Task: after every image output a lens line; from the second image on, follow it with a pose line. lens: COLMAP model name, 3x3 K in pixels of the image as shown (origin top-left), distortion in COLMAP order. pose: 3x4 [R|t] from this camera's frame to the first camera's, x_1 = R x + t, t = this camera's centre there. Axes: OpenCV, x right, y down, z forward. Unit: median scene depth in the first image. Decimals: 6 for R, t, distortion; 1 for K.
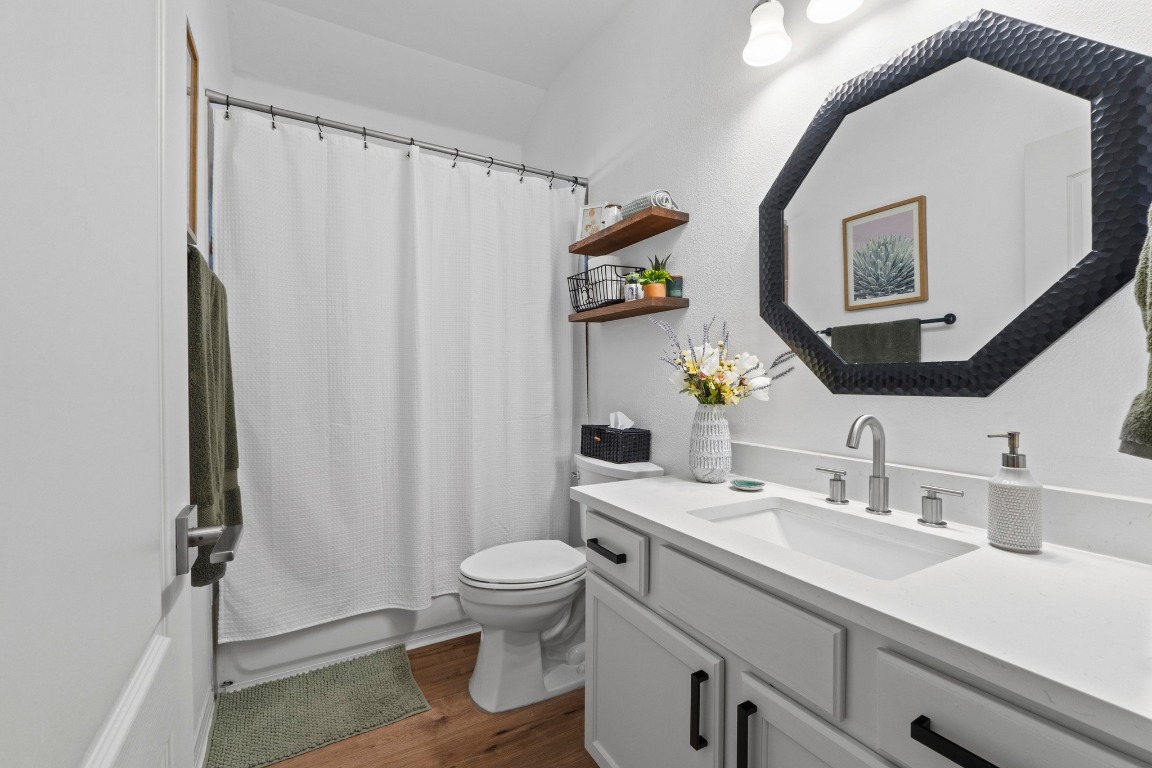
lens RADIAL K [[493.8, 0, 575.2], [0, 493.8, 380.4], [0, 0, 1]] dist [-0.006344, -0.000276]
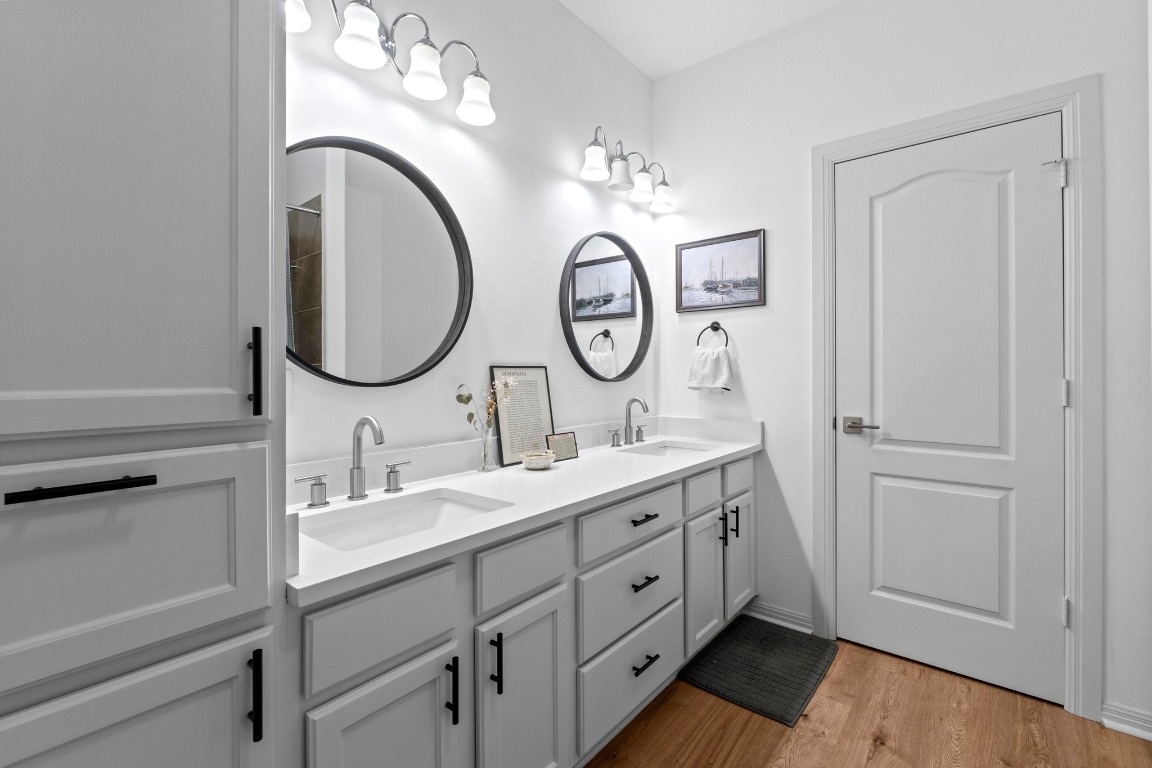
lens RADIAL K [[493.8, 0, 575.4], [0, 493.8, 377.3], [0, 0, 1]] dist [-0.006344, -0.000276]
pose [[-0.350149, -0.005364, 0.936679, -0.728493], [0.002349, 0.999975, 0.006604, -0.035454], [-0.936691, 0.004513, -0.350128, 0.961301]]
